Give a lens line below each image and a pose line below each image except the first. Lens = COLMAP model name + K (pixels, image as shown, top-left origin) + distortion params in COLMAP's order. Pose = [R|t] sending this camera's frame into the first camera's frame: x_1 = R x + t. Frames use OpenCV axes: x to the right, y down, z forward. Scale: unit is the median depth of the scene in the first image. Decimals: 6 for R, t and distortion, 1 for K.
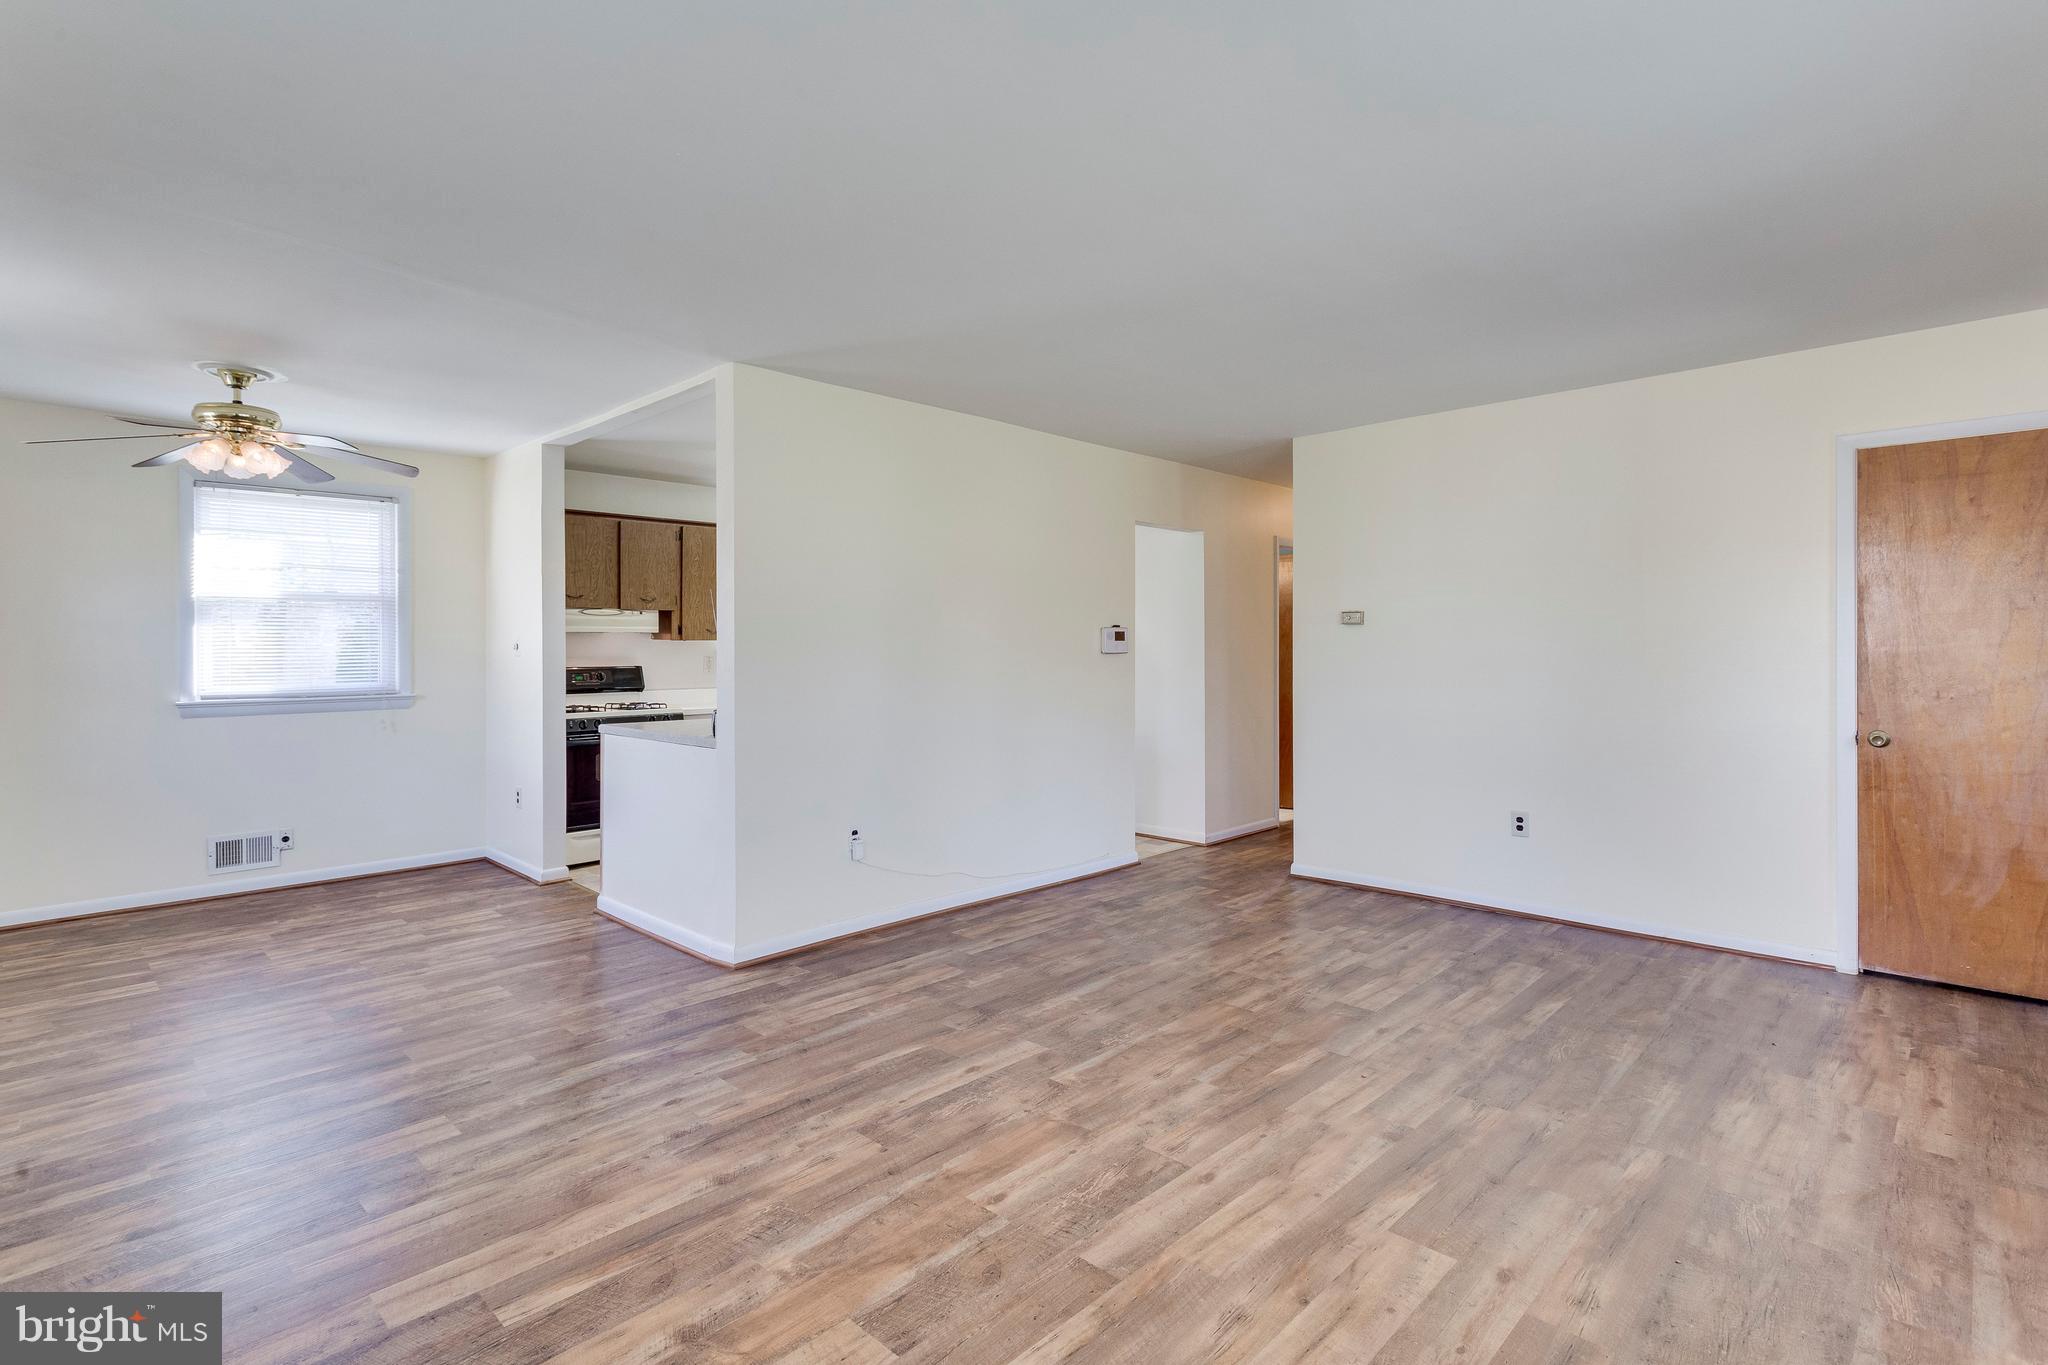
lens RADIAL K [[990.8, 0, 1022.9], [0, 990.8, 644.7], [0, 0, 1]] dist [0.004792, 0.000381]
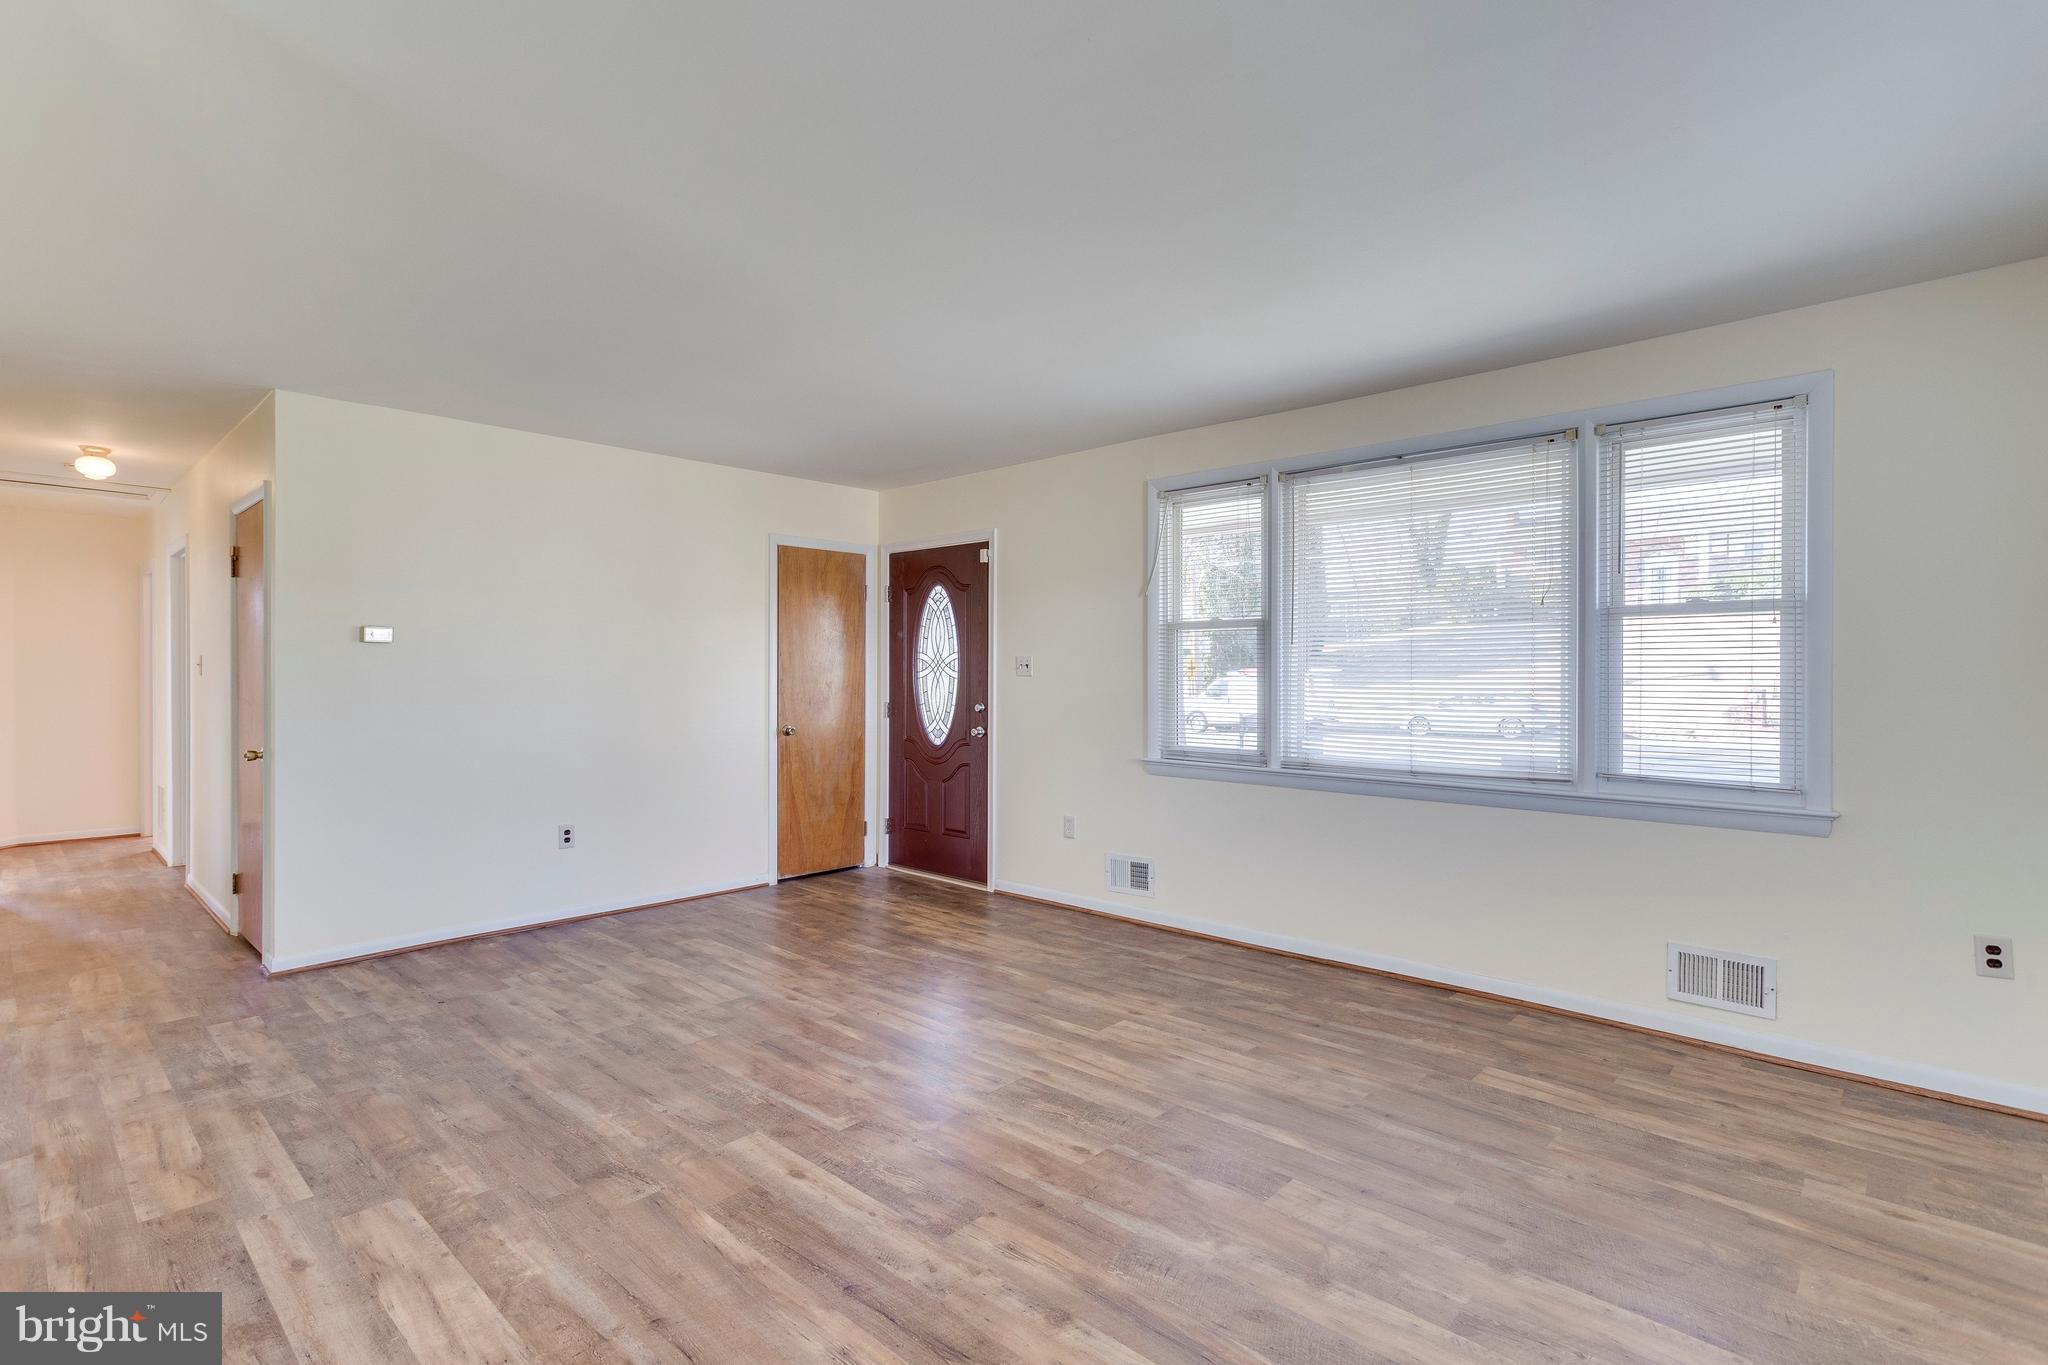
lens RADIAL K [[972.2, 0, 1027.6], [0, 972.2, 674.7], [0, 0, 1]] dist [0.000800, 0.000508]
pose [[-0.024585, 0.004346, 0.999688, -0.668665], [-0.005571, 0.999974, -0.004484, 0.010812], [-0.999682, -0.005679, -0.024560, 0.639265]]
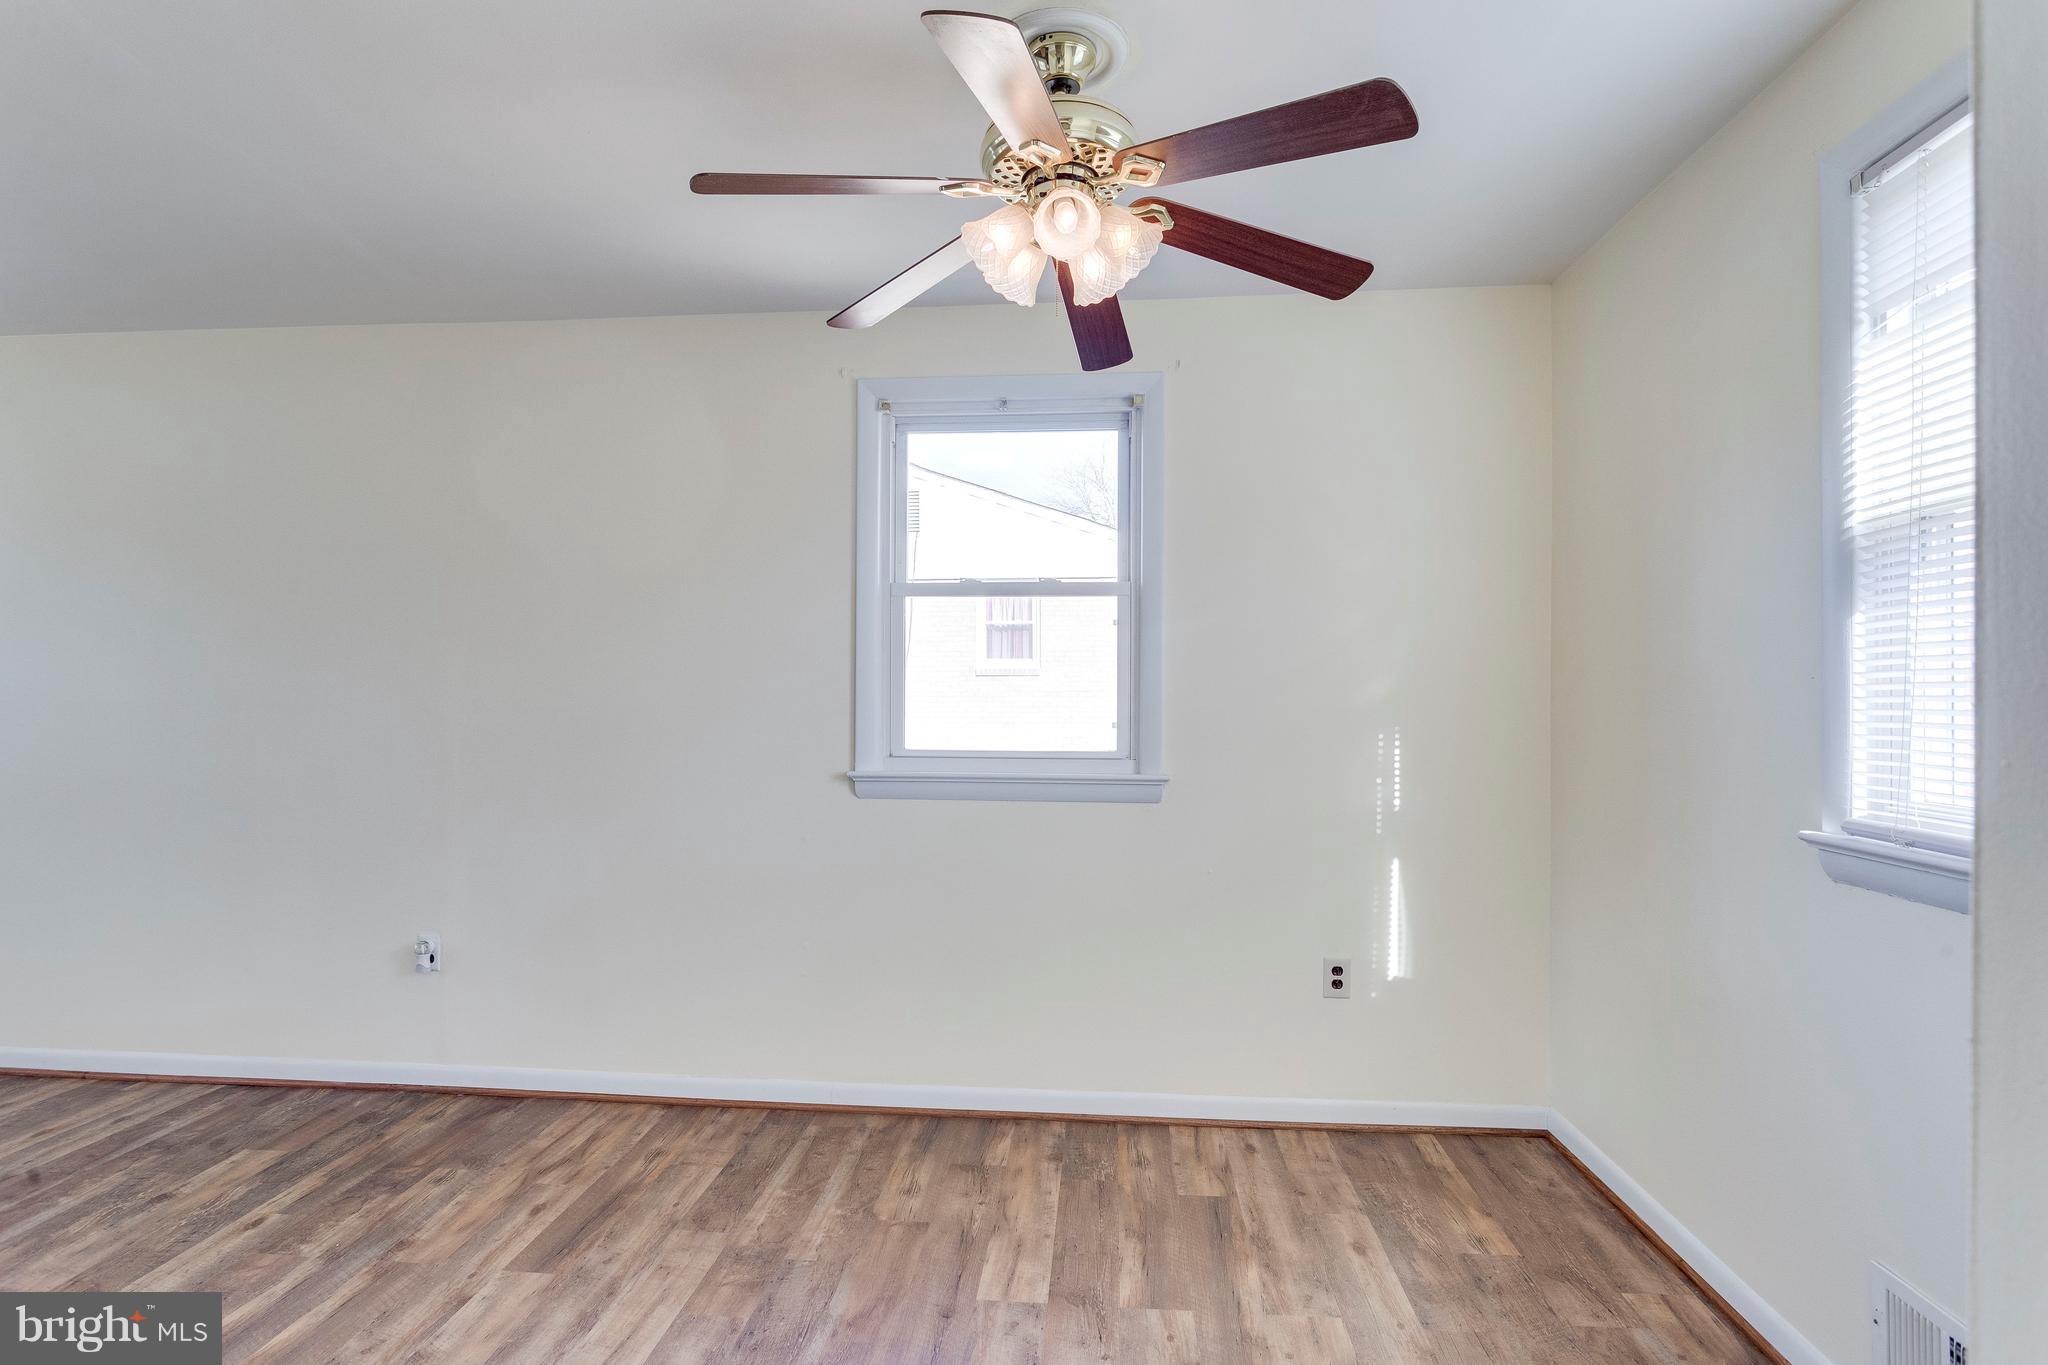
lens RADIAL K [[1004.5, 0, 1014.3], [0, 1004.5, 706.2], [0, 0, 1]] dist [-0.004838, -0.000623]
pose [[-0.774712, 0.012197, -0.632197, -0.523420], [0.004391, 0.999894, 0.013910, 0.010087], [0.632299, 0.008000, -0.774683, 1.406632]]
